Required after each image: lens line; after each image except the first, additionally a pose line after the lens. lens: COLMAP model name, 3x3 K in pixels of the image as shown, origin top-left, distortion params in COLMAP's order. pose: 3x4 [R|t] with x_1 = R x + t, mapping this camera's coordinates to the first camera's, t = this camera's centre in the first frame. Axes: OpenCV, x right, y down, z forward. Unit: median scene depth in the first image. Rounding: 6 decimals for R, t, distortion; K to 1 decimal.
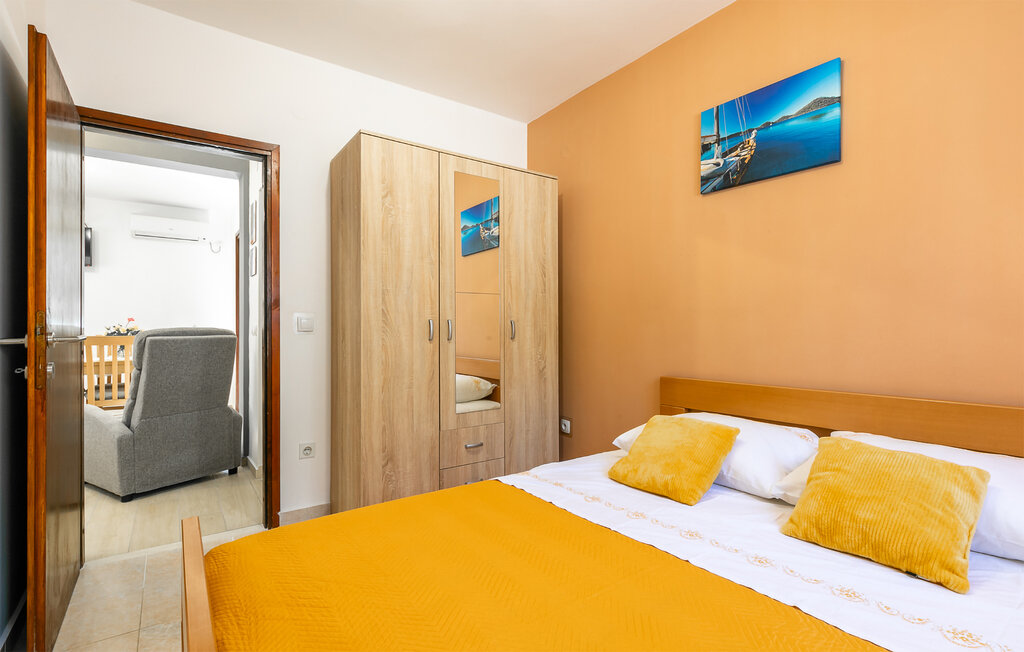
lens RADIAL K [[472.2, 0, 512.7], [0, 472.2, 326.7], [0, 0, 1]] dist [-0.000900, -0.000042]
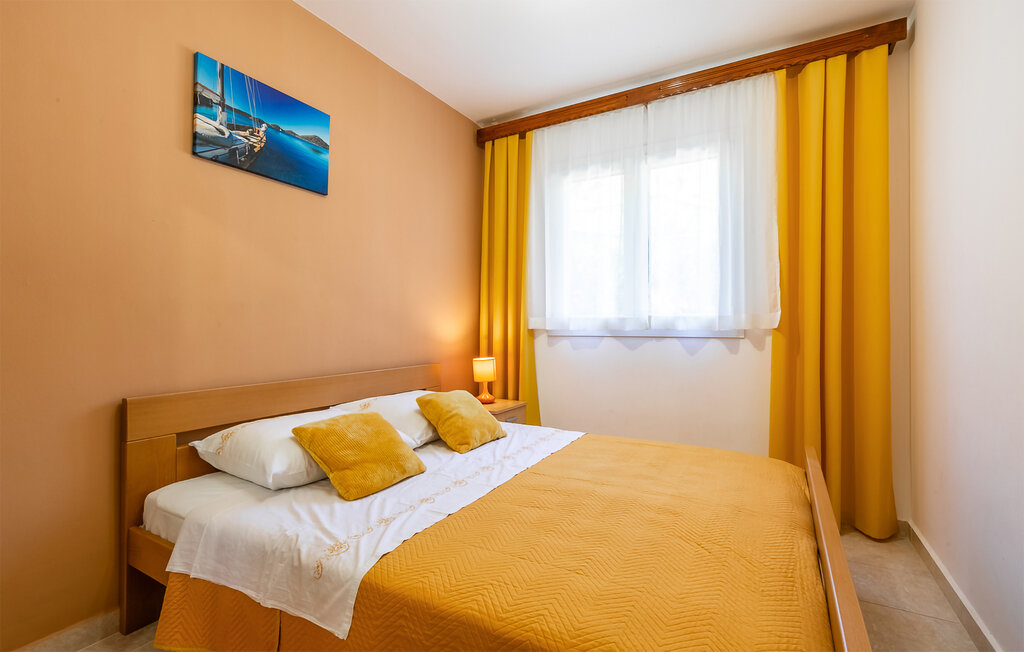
lens RADIAL K [[472.2, 0, 512.2], [0, 472.2, 324.5], [0, 0, 1]] dist [-0.000900, -0.000042]
pose [[-0.427906, 0.006030, 0.903803, -0.572451], [-0.000559, 0.999976, -0.006936, 0.007660], [-0.903823, -0.003474, -0.427892, 0.919149]]
